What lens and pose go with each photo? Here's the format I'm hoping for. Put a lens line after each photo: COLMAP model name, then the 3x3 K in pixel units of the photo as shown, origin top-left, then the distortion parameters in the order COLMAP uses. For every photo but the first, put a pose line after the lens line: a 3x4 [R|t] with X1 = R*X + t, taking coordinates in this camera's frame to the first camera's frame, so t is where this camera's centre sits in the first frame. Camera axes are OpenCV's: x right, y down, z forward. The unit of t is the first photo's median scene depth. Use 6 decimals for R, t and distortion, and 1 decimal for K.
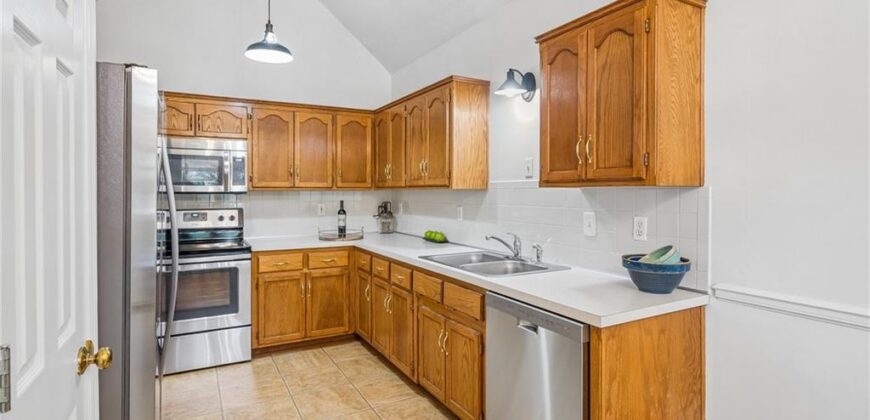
lens RADIAL K [[440.5, 0, 435.9], [0, 440.5, 194.1], [0, 0, 1]] dist [-0.002461, -0.000138]
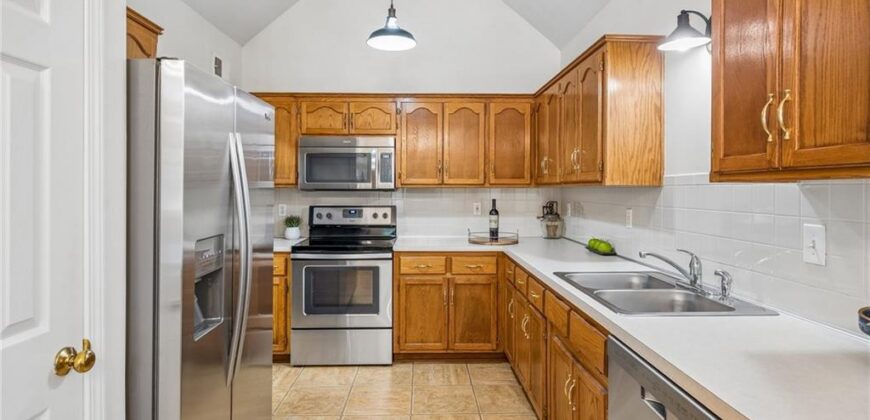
lens RADIAL K [[462.4, 0, 434.2], [0, 462.4, 188.6], [0, 0, 1]] dist [0.000519, 0.000271]
pose [[0.889117, 0.001165, -0.457678, 0.122032], [-0.004517, 0.999970, -0.006229, -0.000176], [0.457658, 0.007605, 0.889096, 0.143278]]
